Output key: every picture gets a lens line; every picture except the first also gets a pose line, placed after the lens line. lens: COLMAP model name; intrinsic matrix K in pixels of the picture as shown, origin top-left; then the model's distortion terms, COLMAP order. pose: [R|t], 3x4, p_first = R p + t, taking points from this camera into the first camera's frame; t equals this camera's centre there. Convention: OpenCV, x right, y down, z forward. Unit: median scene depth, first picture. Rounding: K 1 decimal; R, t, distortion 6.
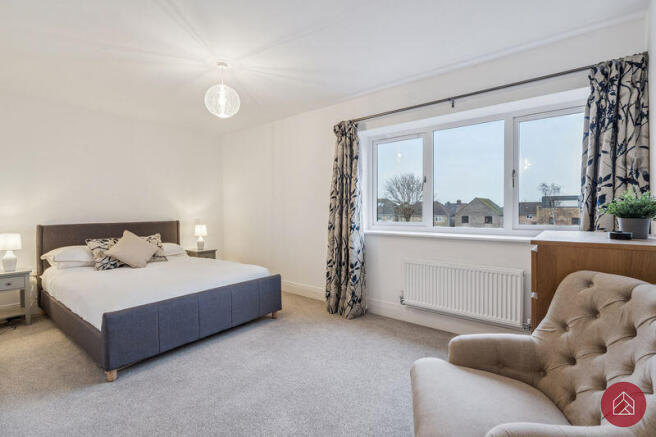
lens RADIAL K [[304.6, 0, 328.9], [0, 304.6, 219.3], [0, 0, 1]] dist [-0.007027, 0.000372]
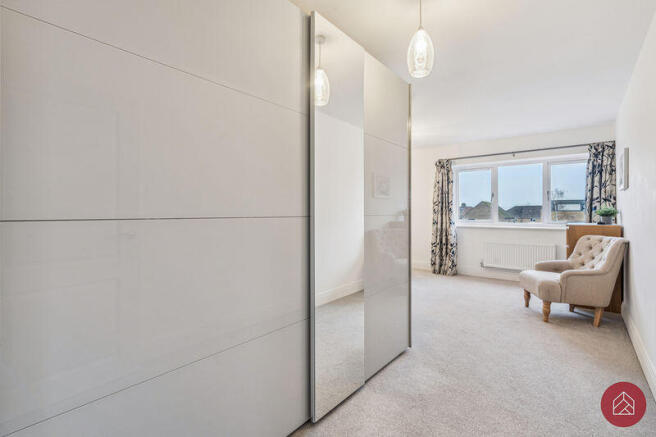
lens RADIAL K [[304.6, 0, 329.5], [0, 304.6, 215.1], [0, 0, 1]] dist [-0.007027, 0.000372]
pose [[0.999981, 0.005125, -0.003433, -0.760537], [-0.005194, 0.999781, -0.020281, 0.028244], [0.003329, 0.020298, 0.999788, -0.901306]]
